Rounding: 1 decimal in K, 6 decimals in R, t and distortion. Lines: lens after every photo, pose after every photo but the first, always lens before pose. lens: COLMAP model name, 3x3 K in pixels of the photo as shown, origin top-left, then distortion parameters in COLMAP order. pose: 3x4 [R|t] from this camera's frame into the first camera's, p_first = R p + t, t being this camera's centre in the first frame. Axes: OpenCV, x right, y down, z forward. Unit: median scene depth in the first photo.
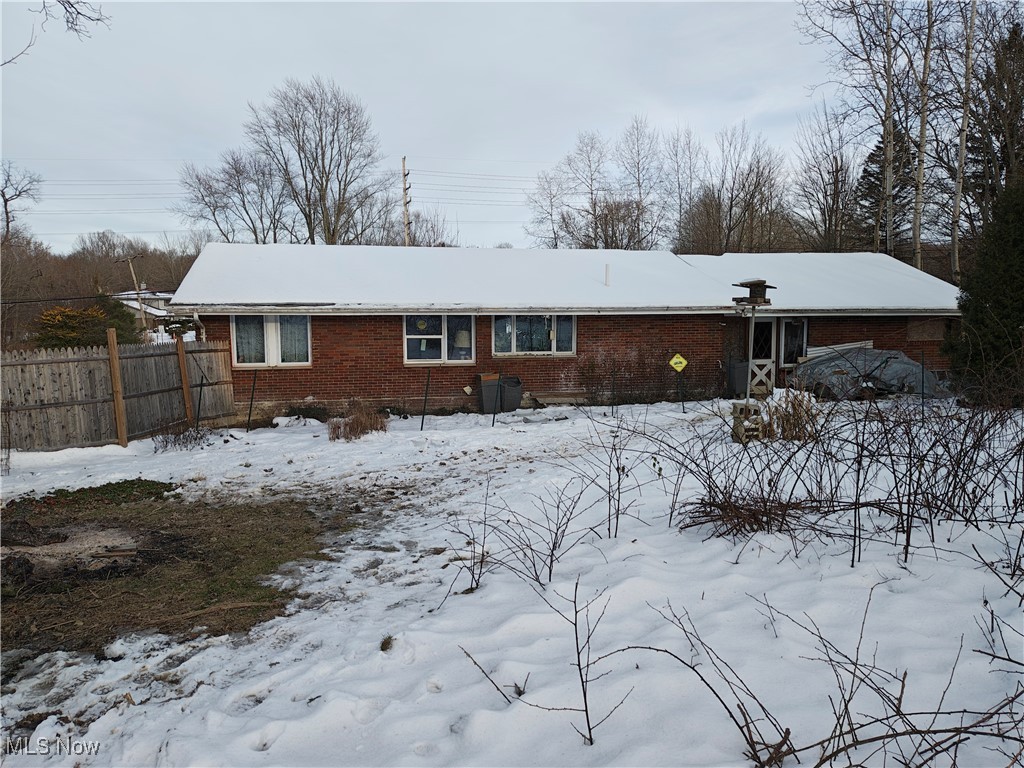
lens RADIAL K [[781.9, 0, 536.7], [0, 781.9, 390.4], [0, 0, 1]] dist [0.081093, -0.106385]
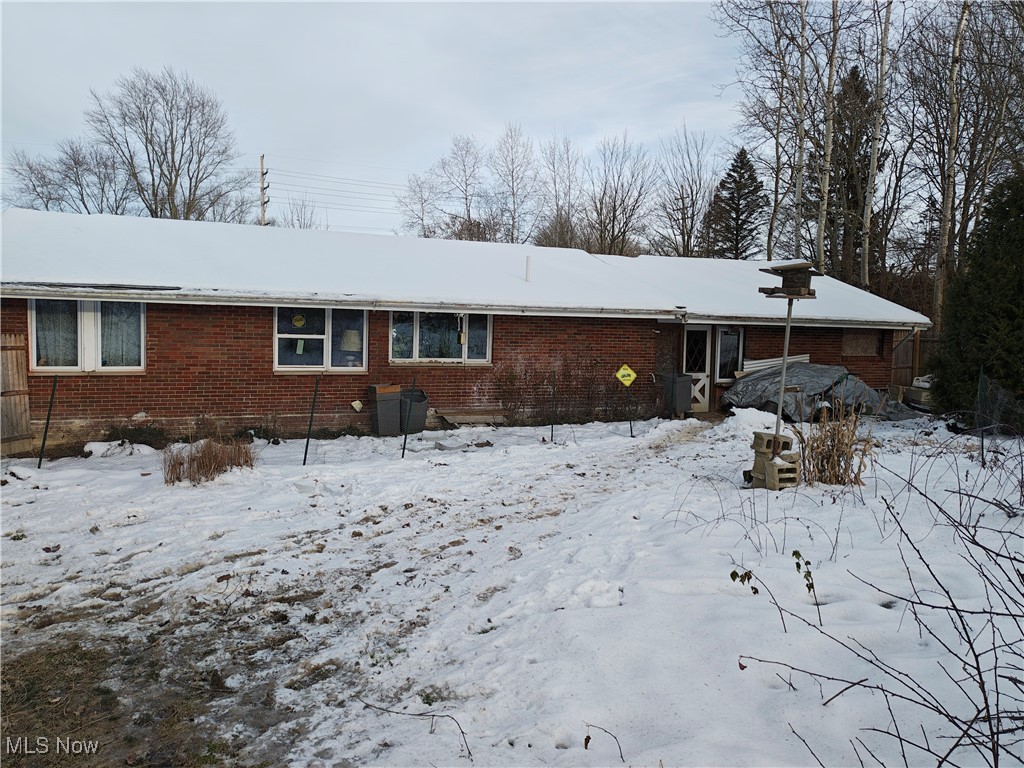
lens RADIAL K [[748.6, 0, 509.8], [0, 748.6, 376.3], [0, 0, 1]] dist [0.071306, -0.104740]
pose [[0.987134, 0.016149, 0.159079, -0.060556], [-0.011168, 0.999420, -0.032156, -0.007585], [-0.159506, 0.029965, 0.986742, 0.243425]]
